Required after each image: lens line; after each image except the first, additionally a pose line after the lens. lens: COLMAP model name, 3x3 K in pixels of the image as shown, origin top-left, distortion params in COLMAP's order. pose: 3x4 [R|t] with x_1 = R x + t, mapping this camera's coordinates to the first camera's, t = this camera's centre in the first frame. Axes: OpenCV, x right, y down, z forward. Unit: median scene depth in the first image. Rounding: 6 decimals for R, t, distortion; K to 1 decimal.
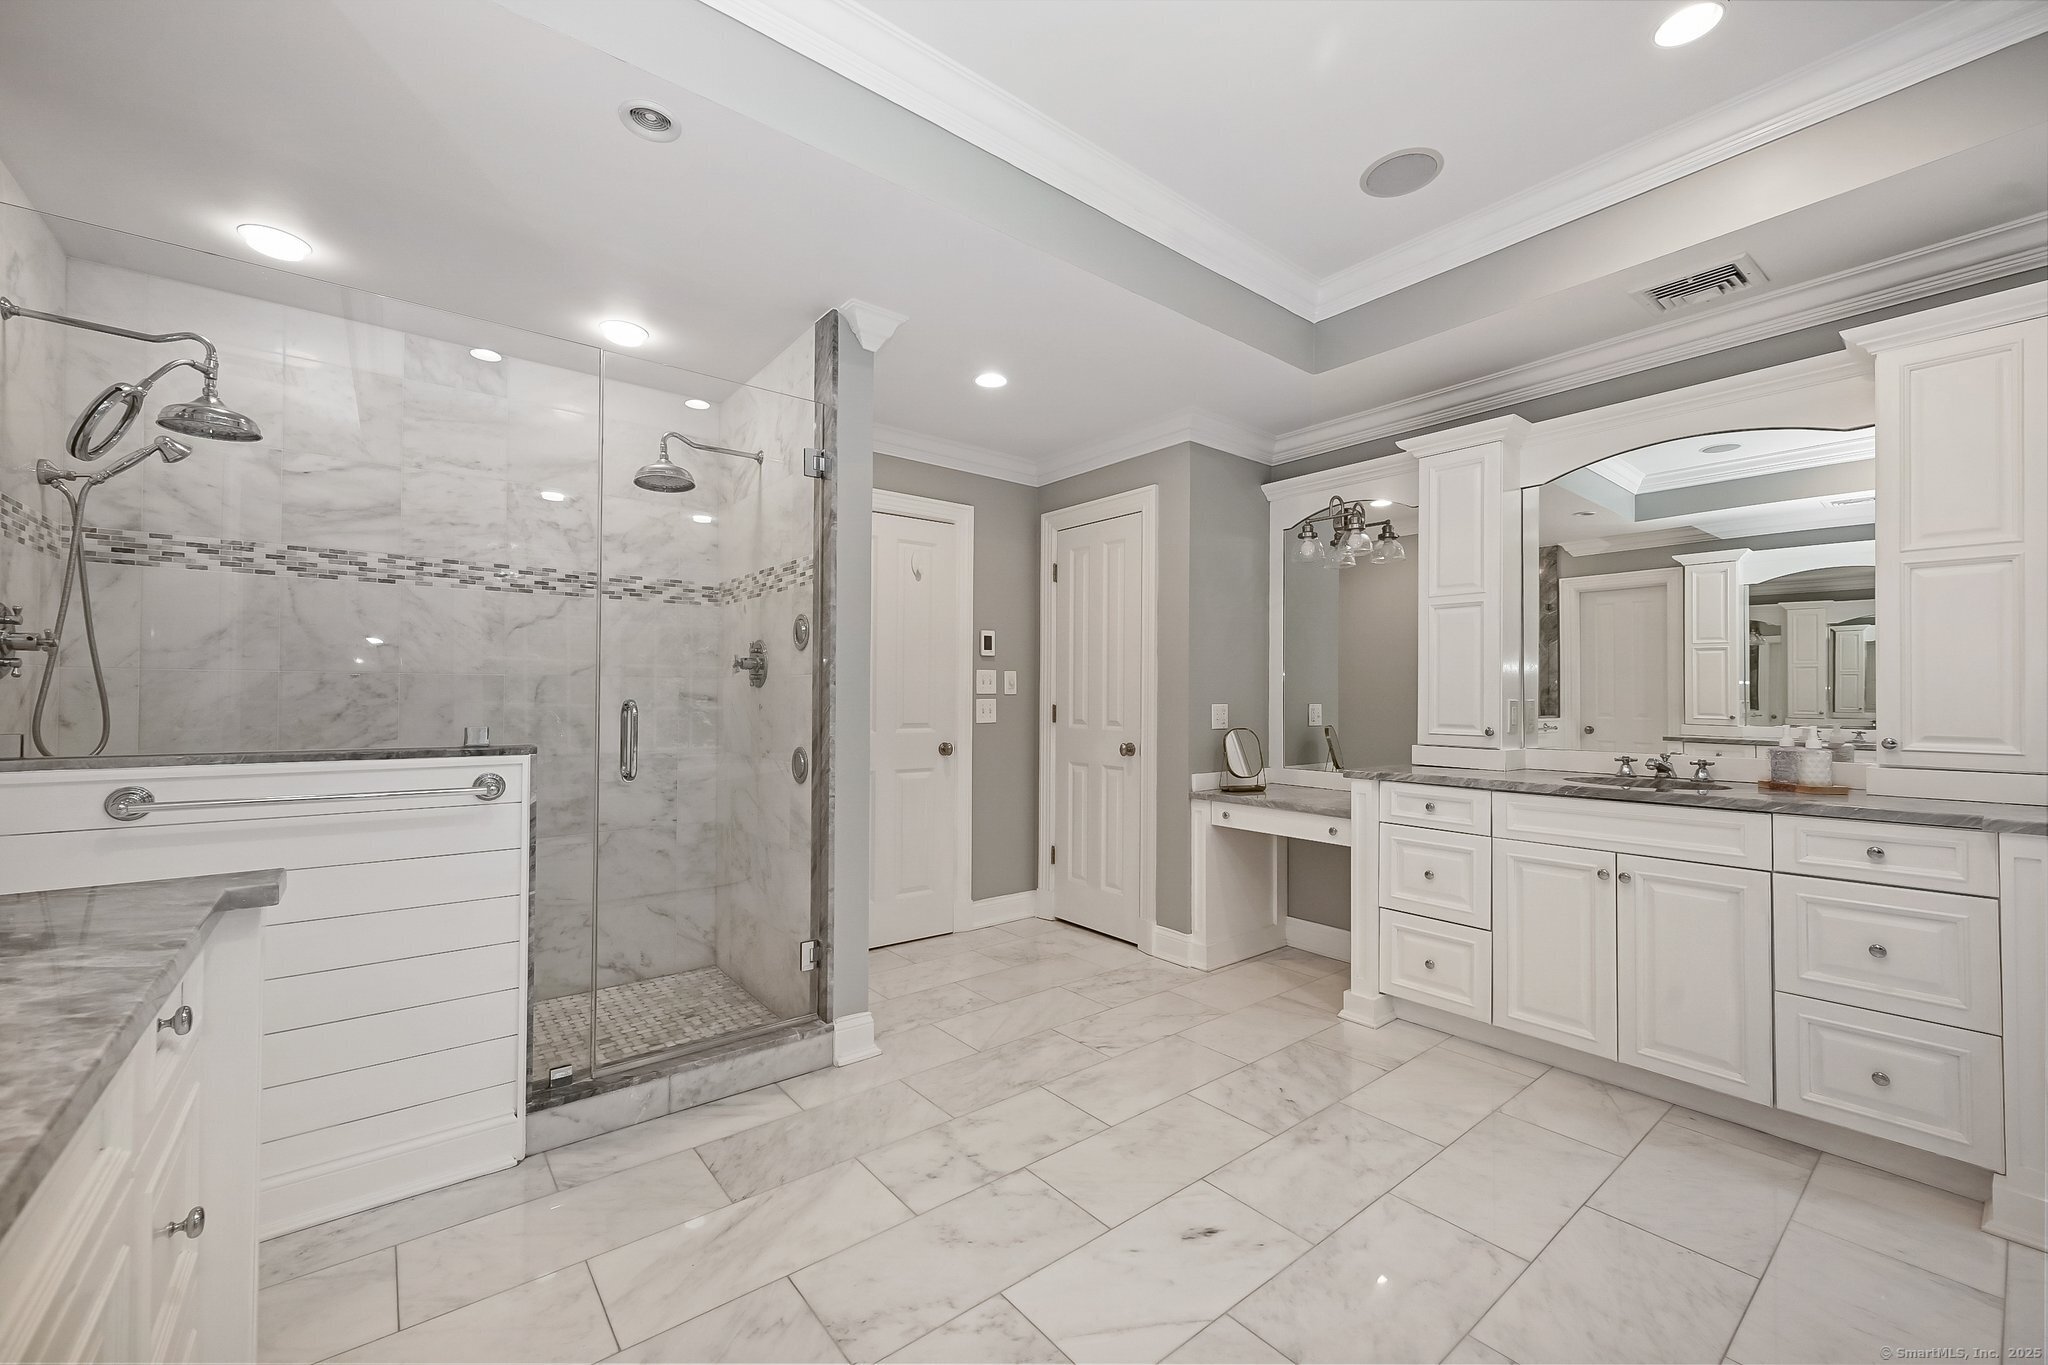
lens RADIAL K [[817.2, 0, 1015.1], [0, 817.2, 688.3], [0, 0, 1]] dist [-0.001167, 0.000594]
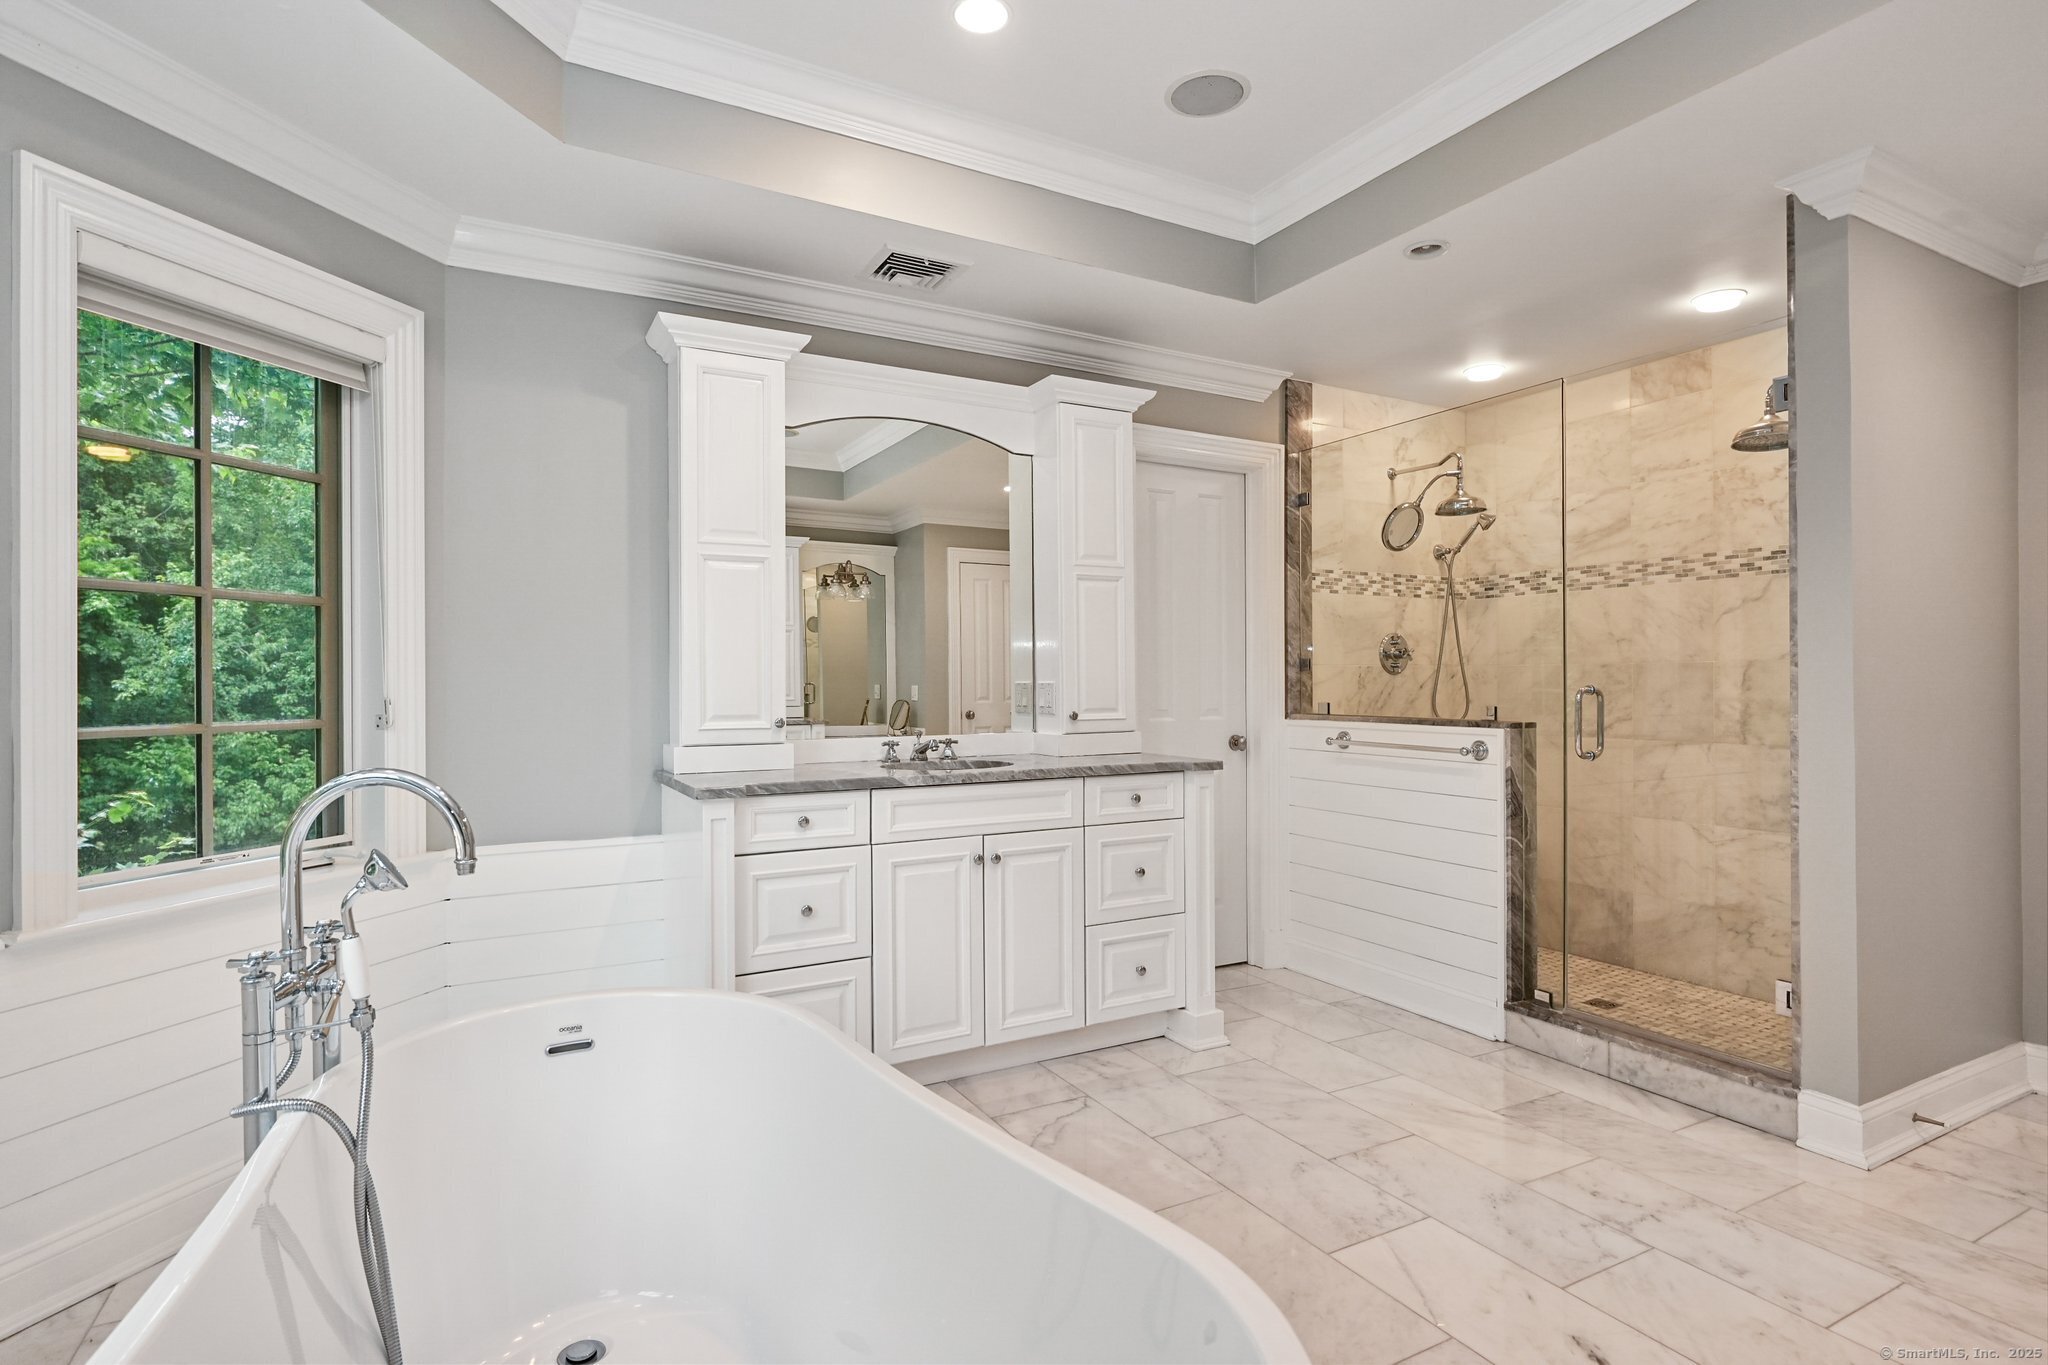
lens RADIAL K [[1020.5, 0, 1020.0], [0, 1020.5, 683.6], [0, 0, 1]] dist [0.005217, 0.000226]
pose [[-0.177978, -0.005644, -0.984018, 0.924705], [0.010042, 0.999921, -0.007551, 0.014183], [0.983983, -0.011226, -0.177907, 0.450928]]
